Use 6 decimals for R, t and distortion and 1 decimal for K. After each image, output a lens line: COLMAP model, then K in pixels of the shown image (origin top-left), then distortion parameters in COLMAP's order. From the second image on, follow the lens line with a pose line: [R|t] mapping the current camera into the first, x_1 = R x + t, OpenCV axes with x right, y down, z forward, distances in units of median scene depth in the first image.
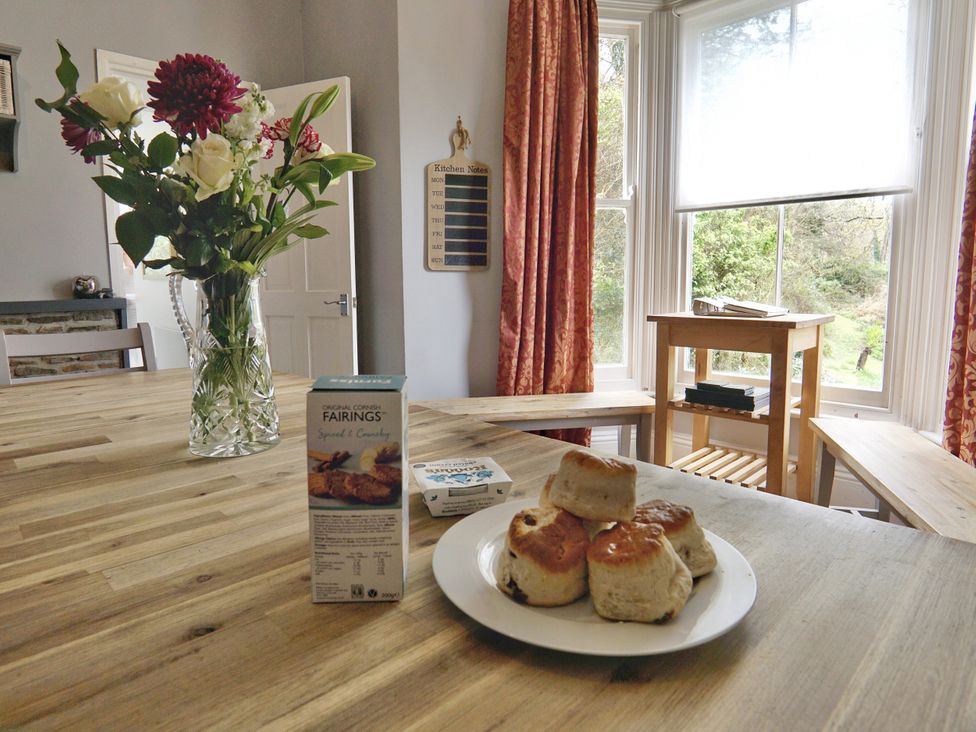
lens RADIAL K [[589.2, 0, 488.7], [0, 589.2, 358.4], [0, 0, 1]] dist [-0.029733, 0.002510]
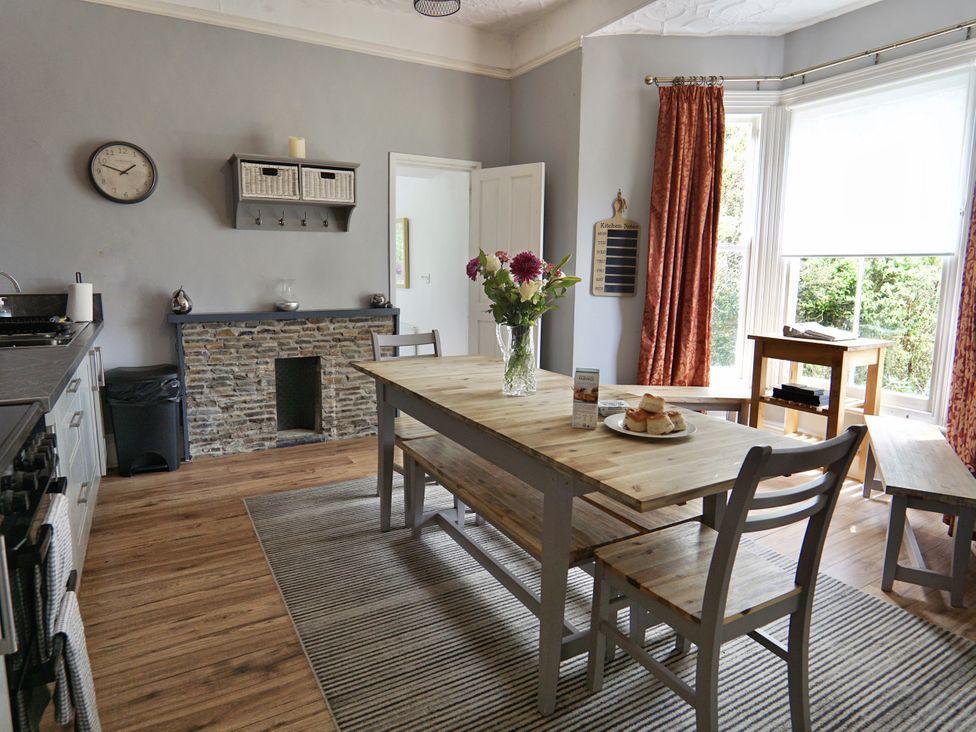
lens RADIAL K [[589.2, 0, 476.5], [0, 589.2, 347.3], [0, 0, 1]] dist [-0.029733, 0.002510]
pose [[0.962390, 0.051406, -0.266765, 0.016272], [-0.051695, 0.998645, 0.005943, -0.015978], [0.266709, 0.008071, 0.963743, -0.494294]]
